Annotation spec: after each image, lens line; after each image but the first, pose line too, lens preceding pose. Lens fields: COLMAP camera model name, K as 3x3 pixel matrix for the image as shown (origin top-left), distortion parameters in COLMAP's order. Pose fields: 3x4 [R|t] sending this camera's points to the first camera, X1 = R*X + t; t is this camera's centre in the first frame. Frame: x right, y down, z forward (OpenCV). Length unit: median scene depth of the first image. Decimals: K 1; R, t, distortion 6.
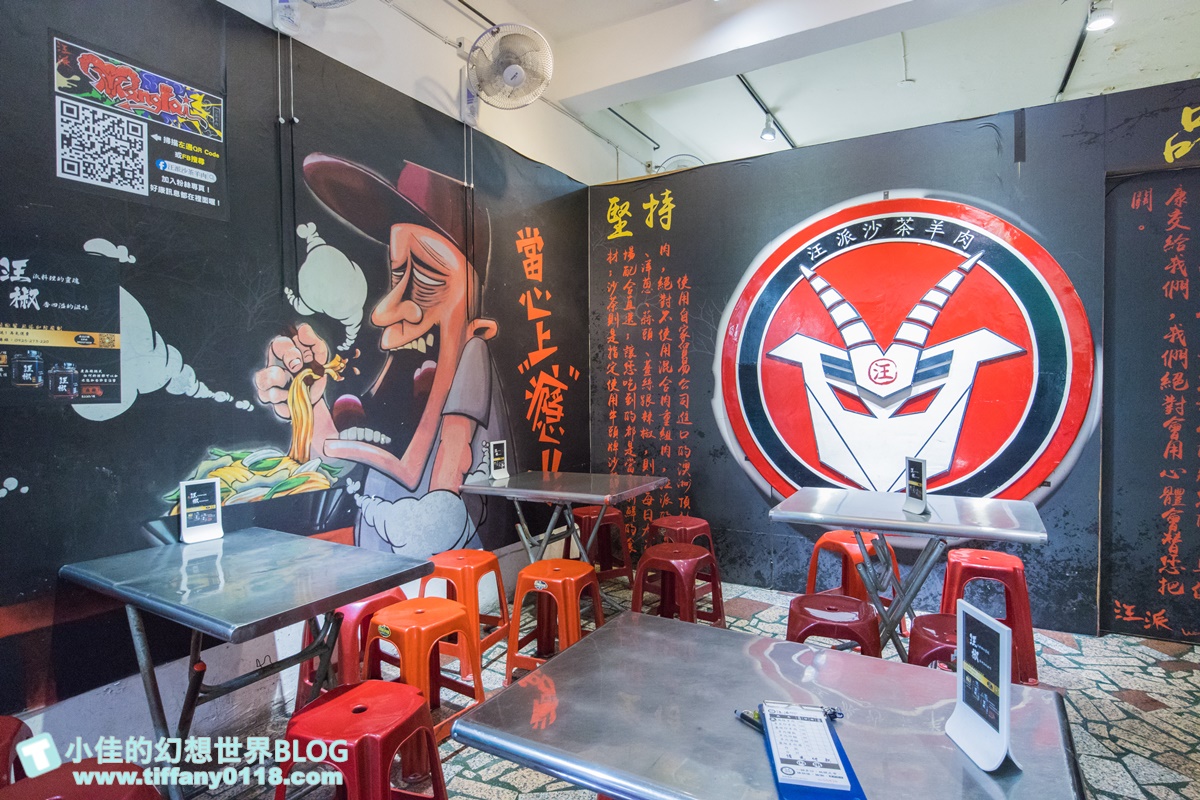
lens RADIAL K [[649.4, 0, 598.2], [0, 649.4, 398.1], [0, 0, 1]] dist [-0.002845, -0.000978]
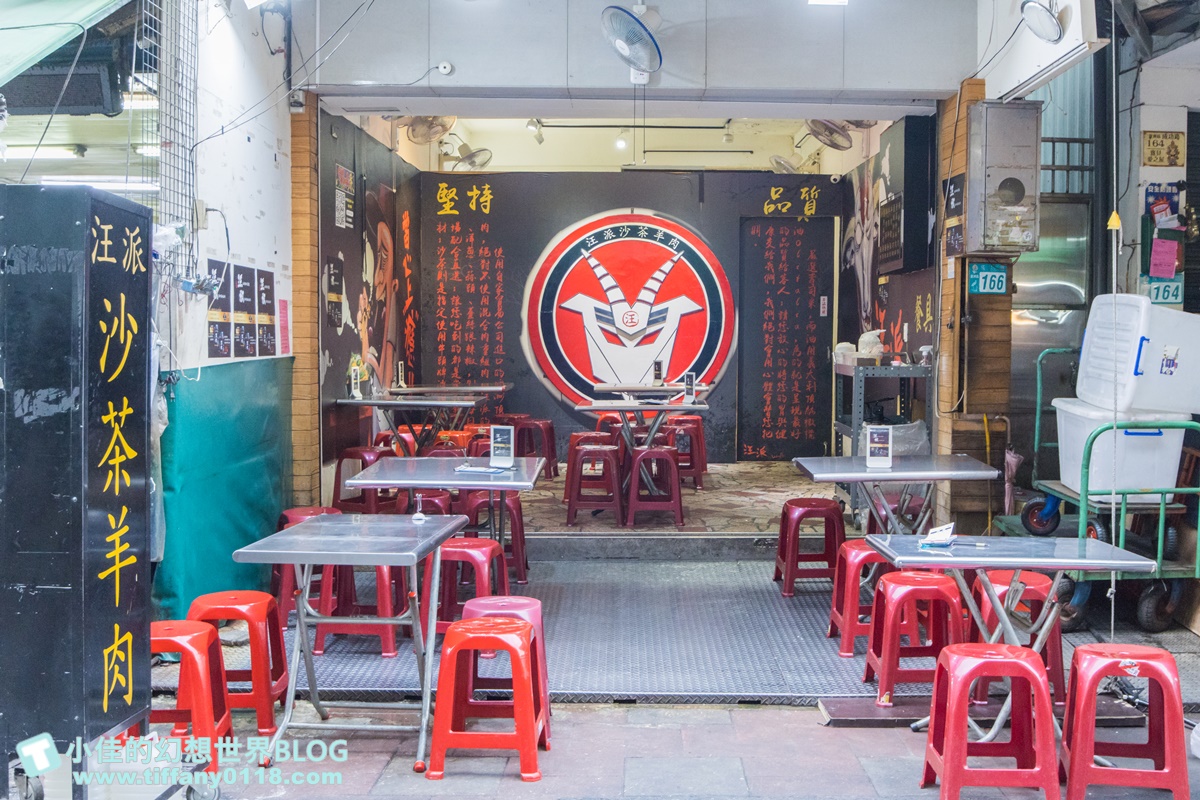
lens RADIAL K [[1239.2, 0, 601.3], [0, 1239.2, 397.4], [0, 0, 1]] dist [-0.004034, 0.000000]
pose [[0.882142, -0.012071, 0.470829, -0.987029], [-0.000756, 0.999634, 0.027044, 0.065379], [-0.470983, -0.024212, 0.881810, -1.549084]]
